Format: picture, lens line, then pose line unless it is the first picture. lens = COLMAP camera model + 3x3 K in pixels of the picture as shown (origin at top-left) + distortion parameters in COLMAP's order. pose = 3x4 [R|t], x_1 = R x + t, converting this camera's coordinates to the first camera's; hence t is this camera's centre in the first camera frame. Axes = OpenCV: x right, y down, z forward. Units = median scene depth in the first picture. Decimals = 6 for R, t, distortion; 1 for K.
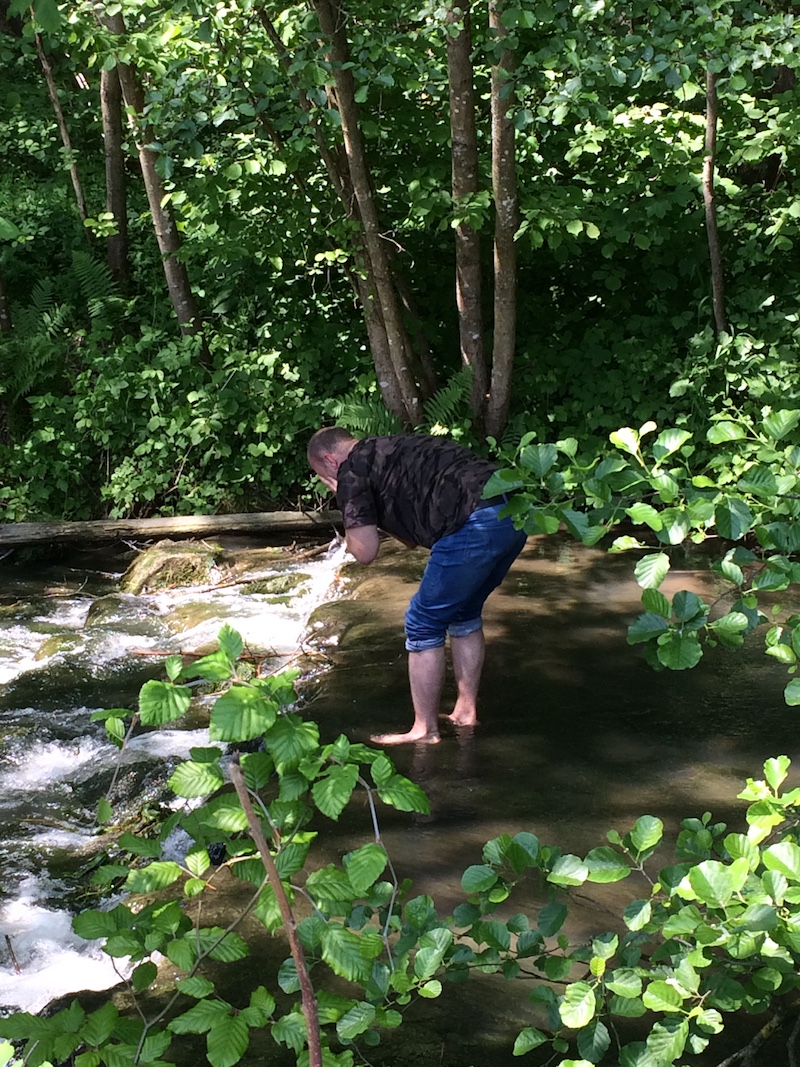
lens RADIAL K [[2165.9, 0, 400.0], [0, 2165.9, 533.5], [0, 0, 1]] dist [0.078275, 0.767289]
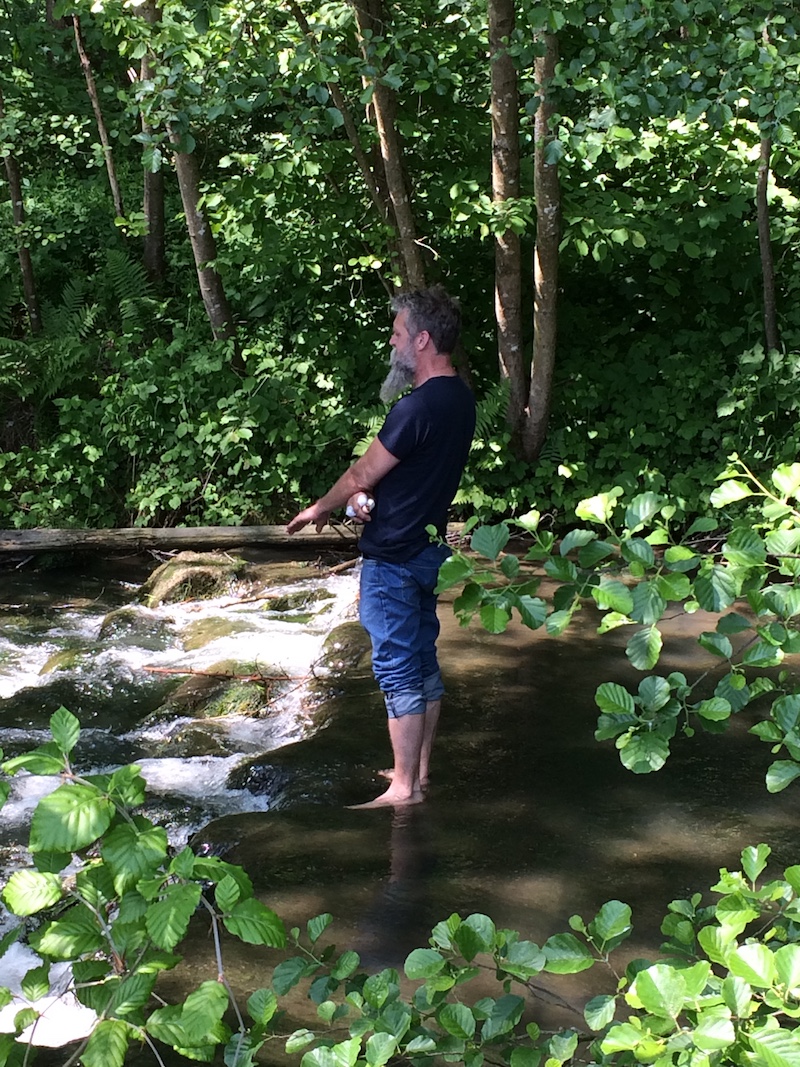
lens RADIAL K [[2165.9, 0, 400.0], [0, 2165.9, 533.5], [0, 0, 1]] dist [0.078275, 0.767289]
pose [[0.999067, 0.026214, -0.034332, 0.018591], [-0.026219, 0.999656, 0.000290, -0.007288], [0.034328, 0.000610, 0.999410, 0.034479]]
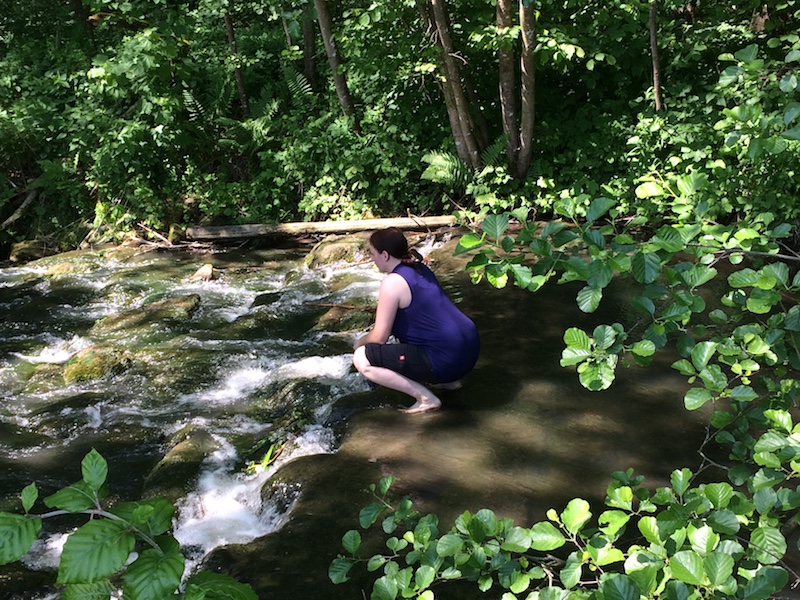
lens RADIAL K [[1078.2, 0, 400.0], [0, 1078.2, 300.0], [0, 0, 1]] dist [0.131743, -0.003295]
pose [[0.995988, 0.002128, -0.089460, 0.023588], [0.005216, 0.996637, 0.081782, -0.014939], [0.089333, -0.081921, 0.992627, 0.129469]]
